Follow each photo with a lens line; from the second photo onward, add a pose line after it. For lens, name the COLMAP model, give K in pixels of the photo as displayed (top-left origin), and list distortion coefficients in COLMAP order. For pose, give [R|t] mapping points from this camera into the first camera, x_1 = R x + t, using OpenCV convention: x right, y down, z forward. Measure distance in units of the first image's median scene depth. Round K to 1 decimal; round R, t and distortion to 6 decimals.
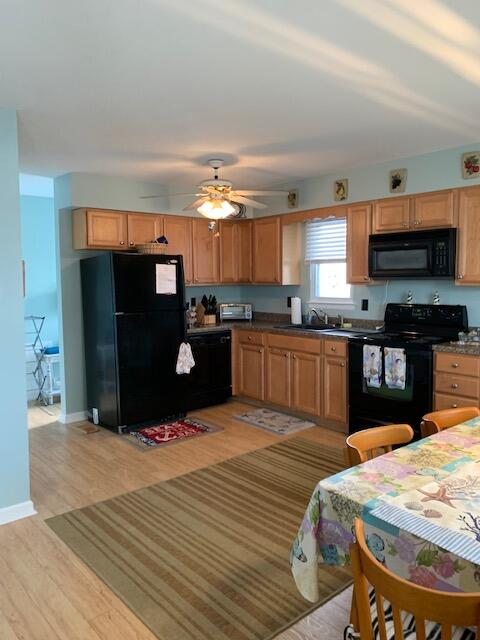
lens RADIAL K [[494.1, 0, 240.0], [0, 494.1, 320.0], [0, 0, 1]] dist [0.096719, -0.163273]
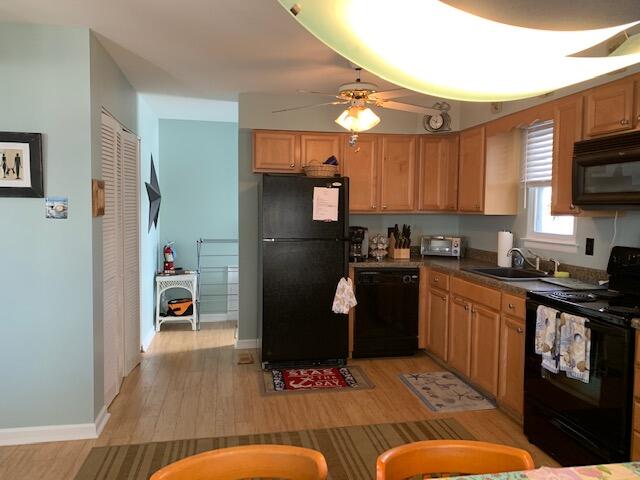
lens RADIAL K [[494.1, 0, 320.0], [0, 494.1, 240.0], [0, 0, 1]] dist [0.096719, -0.163273]
pose [[0.863584, 0.050221, -0.501698, 0.285150], [-0.060360, 0.998169, -0.003979, -0.014656], [0.500580, 0.033719, 0.865033, 0.231756]]
